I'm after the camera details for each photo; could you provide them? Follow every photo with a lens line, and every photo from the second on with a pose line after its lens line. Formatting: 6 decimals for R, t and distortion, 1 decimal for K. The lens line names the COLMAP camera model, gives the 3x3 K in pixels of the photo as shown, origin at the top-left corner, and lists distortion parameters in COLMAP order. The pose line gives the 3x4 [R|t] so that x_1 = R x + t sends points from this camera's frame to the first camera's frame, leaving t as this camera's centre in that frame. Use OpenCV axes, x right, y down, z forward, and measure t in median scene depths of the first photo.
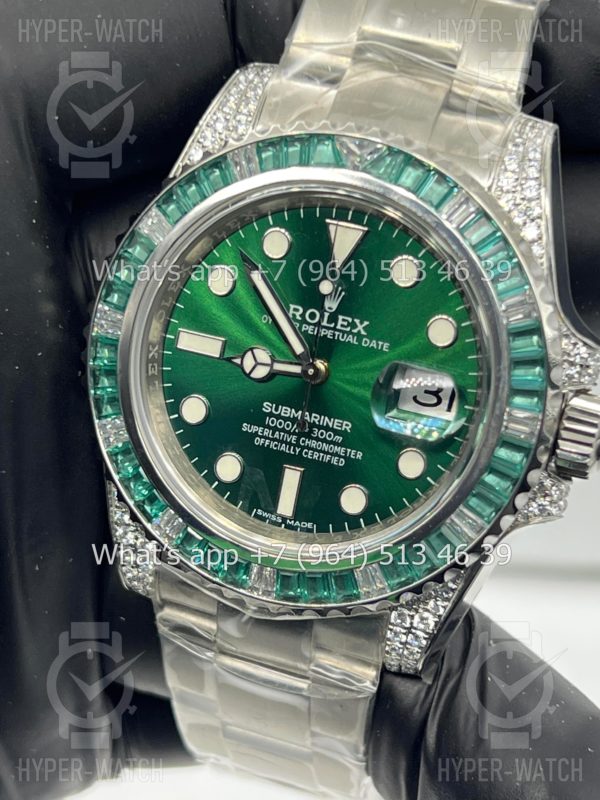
lens RADIAL K [[1854.0, 0, 301.1], [0, 1854.0, 401.7], [0, 0, 1]] dist [0.277881, 0.000000]
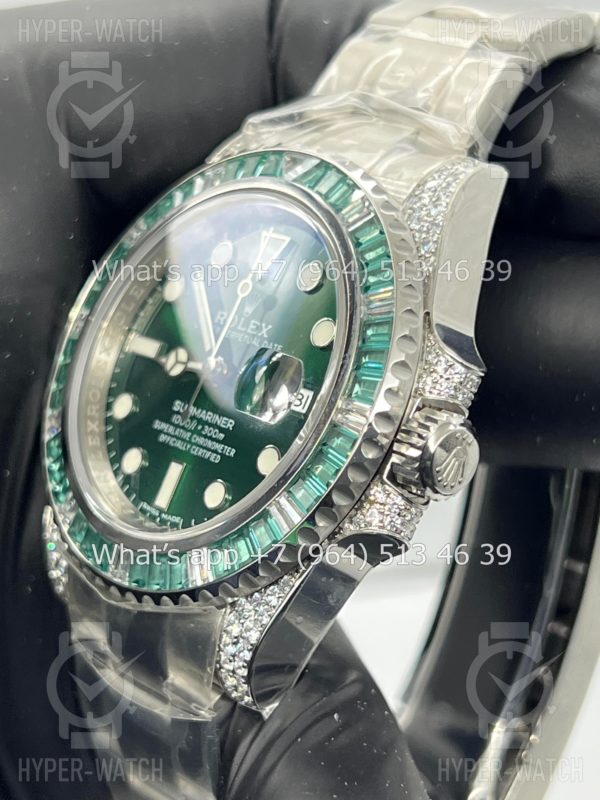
lens RADIAL K [[1854.0, 0, 296.8], [0, 1854.0, 401.0], [0, 0, 1]] dist [0.277881, 0.000000]
pose [[0.873490, 0.099973, -0.476467, 0.521582], [-0.255102, 0.927560, -0.273048, 0.260785], [0.414655, 0.360053, 0.835717, 0.183193]]
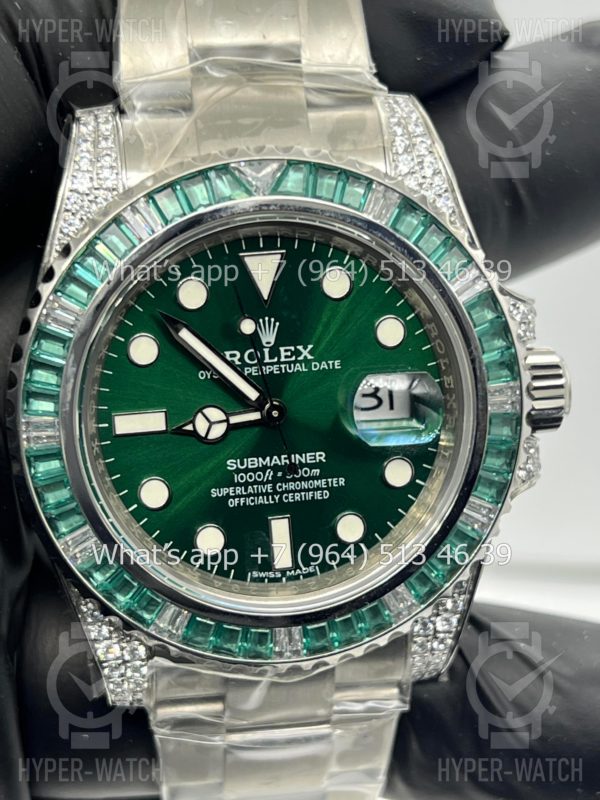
lens RADIAL K [[1854.0, 0, 295.6], [0, 1854.0, 399.3], [0, 0, 1]] dist [0.277881, 0.000000]
pose [[0.878429, -0.309038, 0.364498, -0.320021], [0.294336, 0.950789, 0.096781, -0.109110], [-0.376470, 0.022270, 0.926161, 0.127623]]
